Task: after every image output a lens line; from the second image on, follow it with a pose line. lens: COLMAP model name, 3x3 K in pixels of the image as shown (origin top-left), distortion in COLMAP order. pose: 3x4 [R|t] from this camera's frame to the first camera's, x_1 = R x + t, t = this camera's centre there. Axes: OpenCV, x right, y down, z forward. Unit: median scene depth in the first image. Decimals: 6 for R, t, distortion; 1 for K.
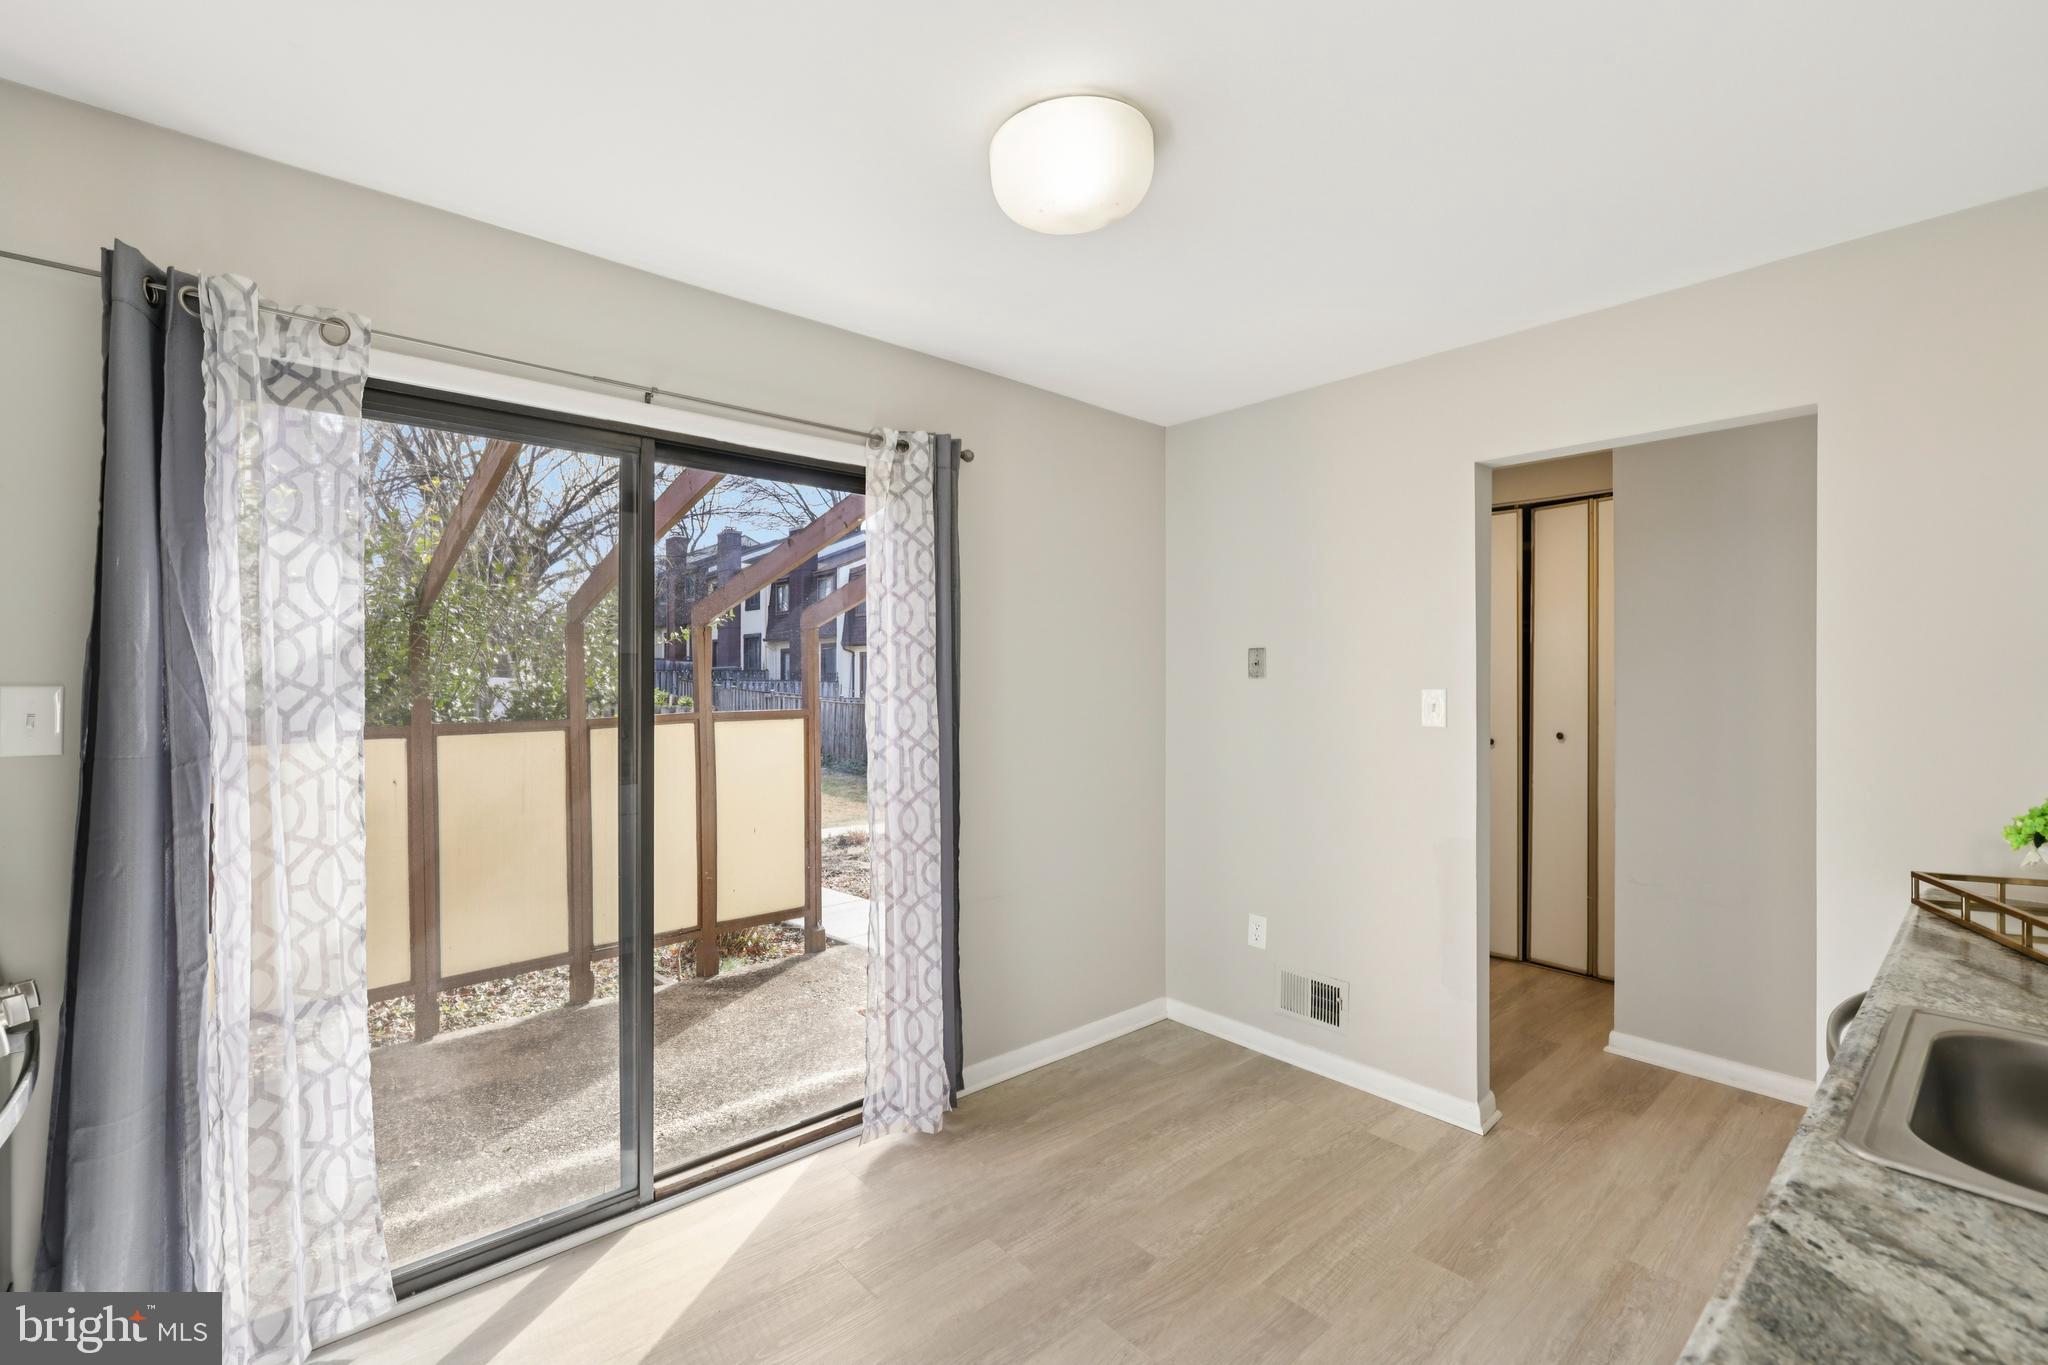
lens RADIAL K [[867.9, 0, 1019.1], [0, 867.9, 671.0], [0, 0, 1]] dist [-0.001327, 0.001245]
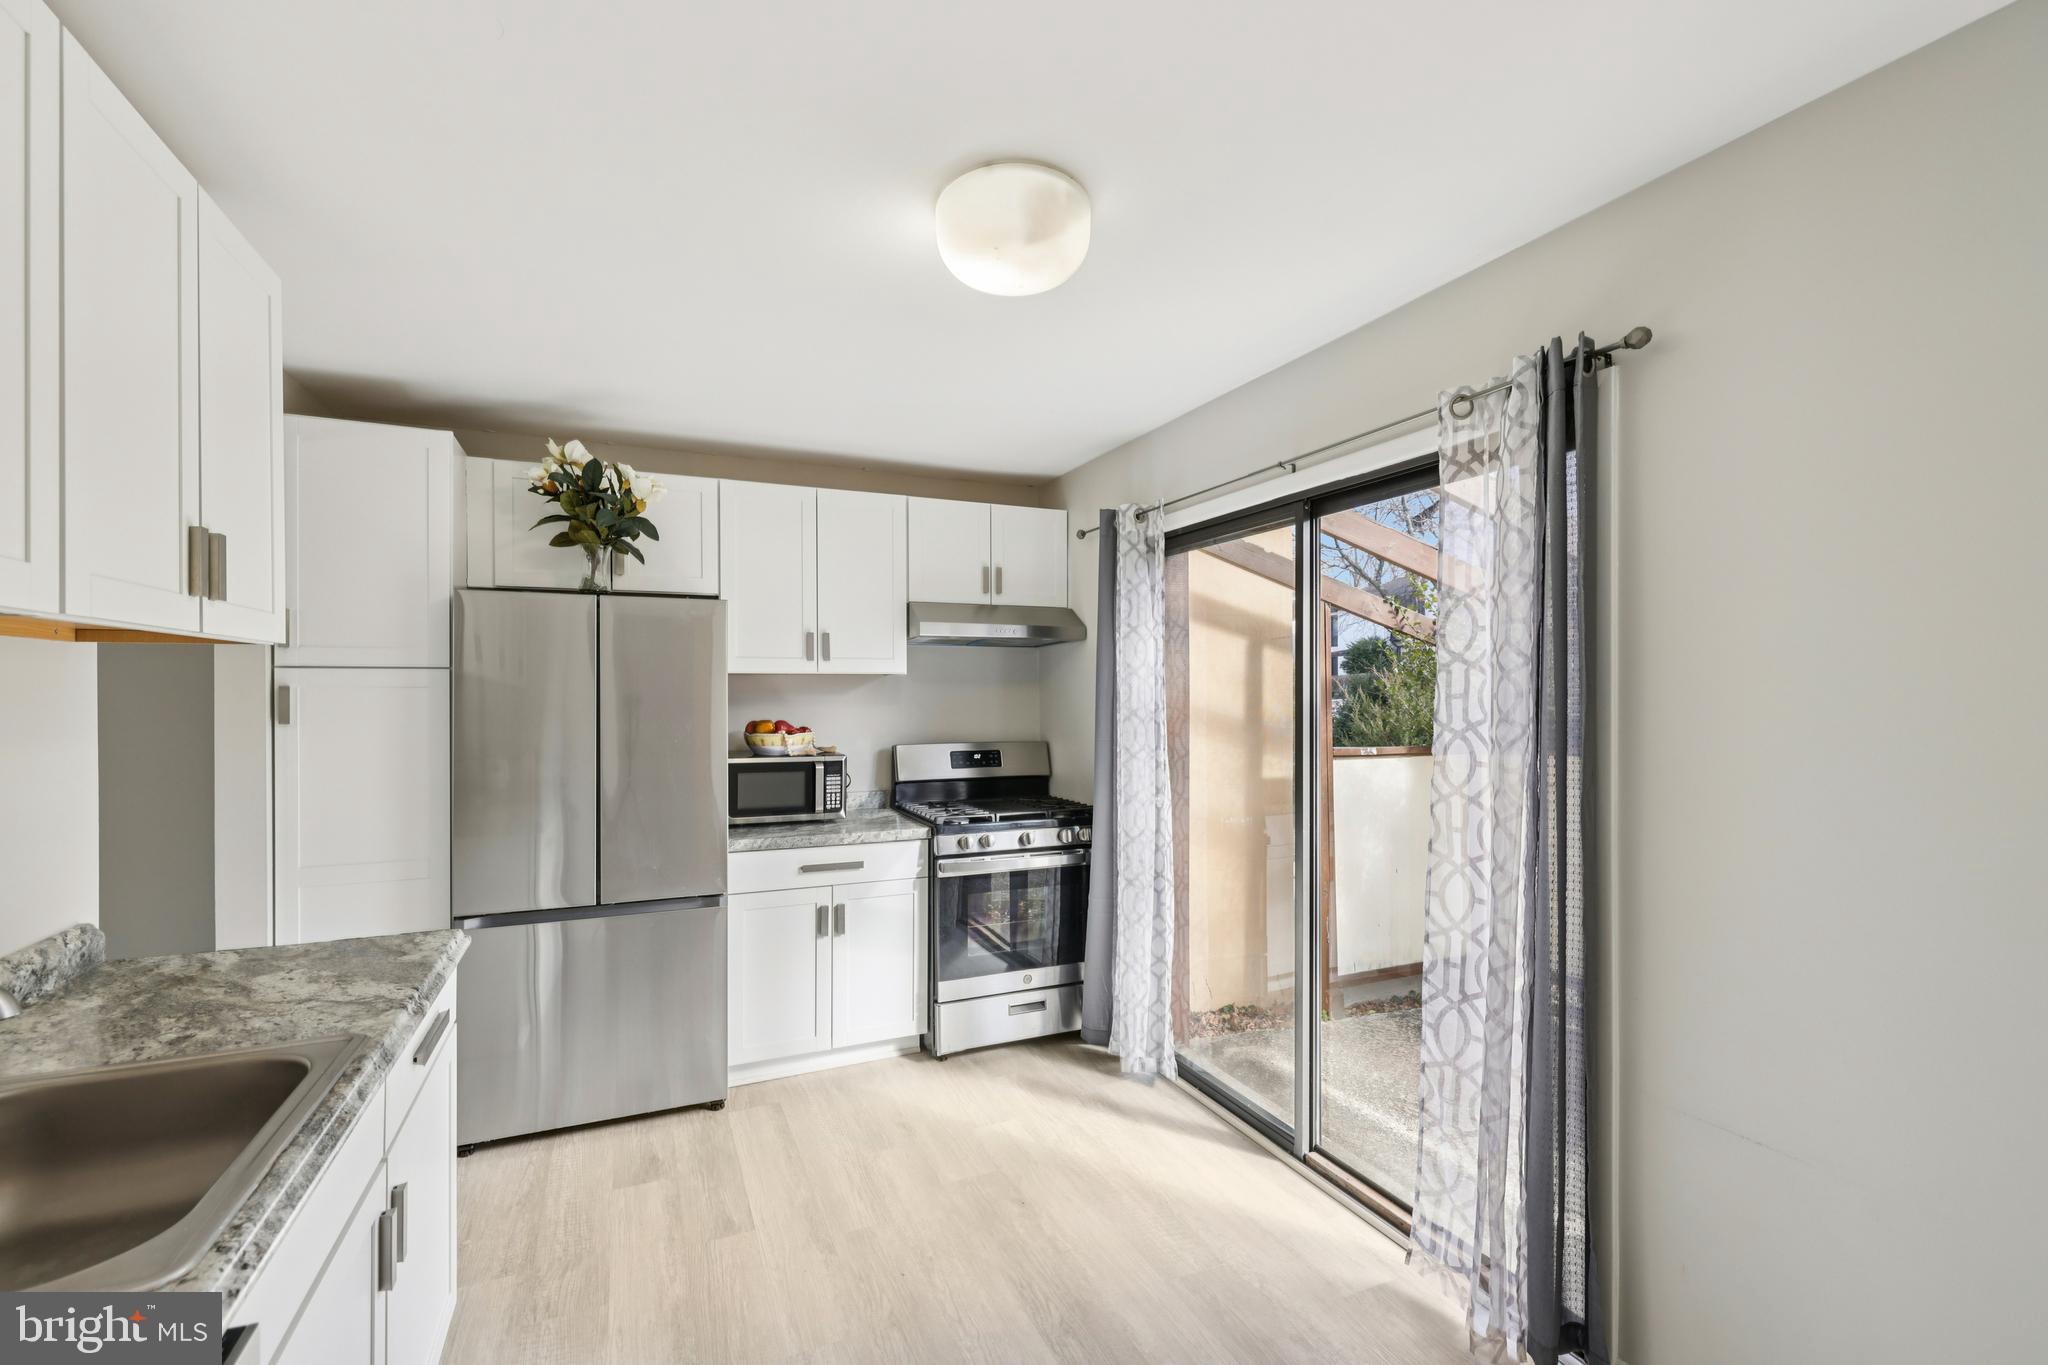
lens RADIAL K [[867.9, 0, 1010.2], [0, 867.9, 696.2], [0, 0, 1]] dist [-0.001327, 0.001245]
pose [[-0.316908, 0.005948, -0.948438, 0.977281], [0.008886, 0.999955, 0.003302, -0.019197], [0.948415, -0.007382, -0.316946, 1.233035]]
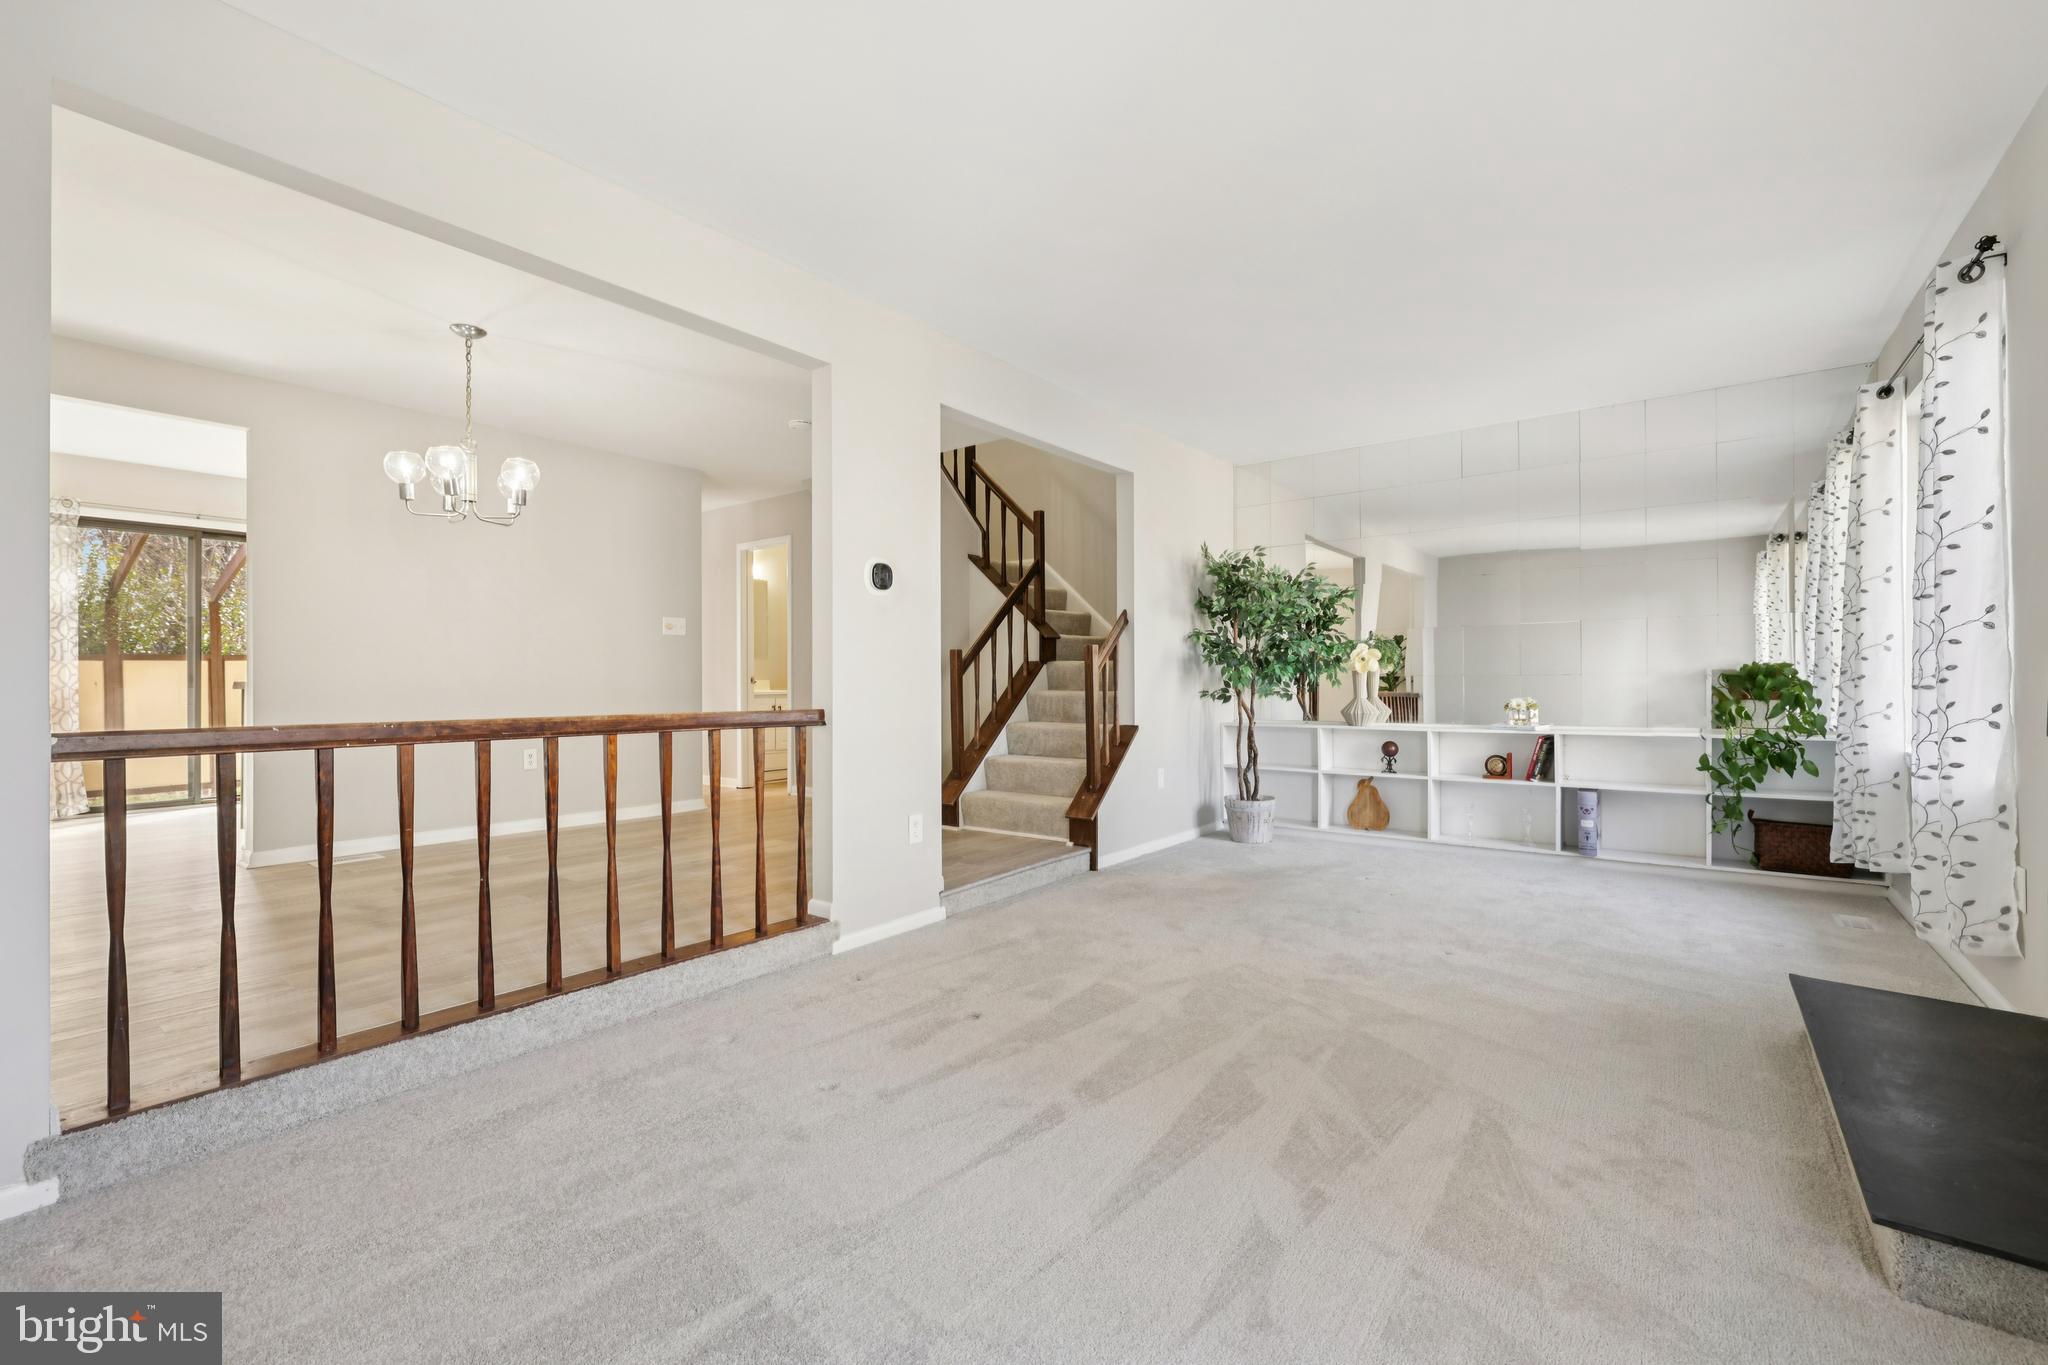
lens RADIAL K [[867.9, 0, 1026.4], [0, 867.9, 670.4], [0, 0, 1]] dist [-0.001327, 0.001245]
pose [[0.983313, 0.000517, 0.181921, 2.066188], [0.000239, 0.999991, -0.004132, 0.237311], [-0.181921, 0.004106, 0.983305, -2.735896]]
